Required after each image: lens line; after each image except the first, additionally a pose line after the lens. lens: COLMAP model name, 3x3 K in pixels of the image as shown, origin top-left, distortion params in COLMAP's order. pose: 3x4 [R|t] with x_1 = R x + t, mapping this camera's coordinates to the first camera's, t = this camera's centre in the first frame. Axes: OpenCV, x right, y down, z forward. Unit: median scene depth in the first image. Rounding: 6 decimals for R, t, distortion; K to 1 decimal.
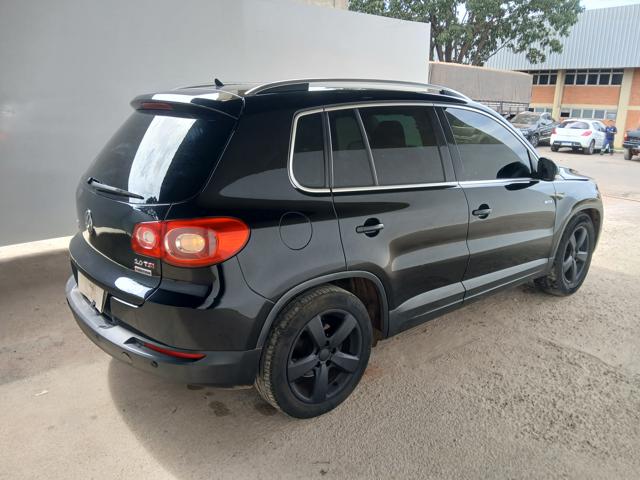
lens RADIAL K [[505.1, 0, 320.9], [0, 505.1, 238.0], [0, 0, 1]] dist [0.018611, -0.061420]
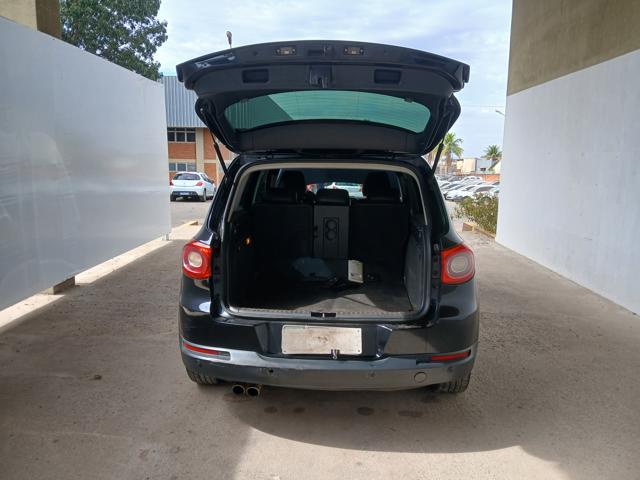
lens RADIAL K [[505.1, 0, 320.5], [0, 505.1, 241.9], [0, 0, 1]] dist [0.018611, -0.061420]
pose [[0.675820, -0.116853, 0.727745, -0.106785], [0.184911, 0.982656, -0.013934, -0.007540], [-0.713495, 0.143985, 0.685706, 0.025089]]
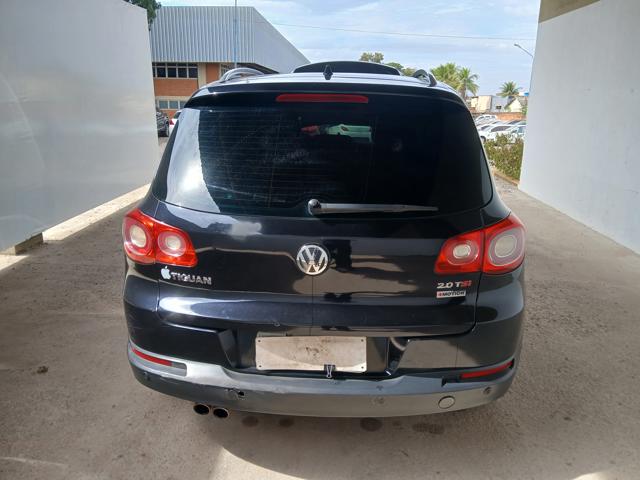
lens RADIAL K [[505.1, 0, 320.7], [0, 505.1, 241.4], [0, 0, 1]] dist [0.018611, -0.061420]
pose [[0.688274, -0.197589, 0.698024, -0.084572], [0.182136, 0.978440, 0.097374, -0.011532], [-0.702214, 0.060115, 0.709423, 0.041603]]
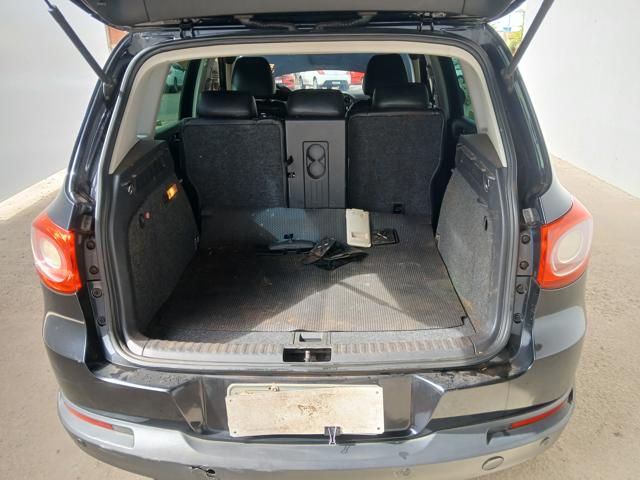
lens RADIAL K [[505.1, 0, 317.2], [0, 505.1, 241.7], [0, 0, 1]] dist [0.018611, -0.061420]
pose [[0.655680, -0.300440, 0.692690, -0.069483], [0.221638, 0.953593, 0.203805, -0.015451], [-0.721775, 0.019896, 0.691841, 0.056425]]
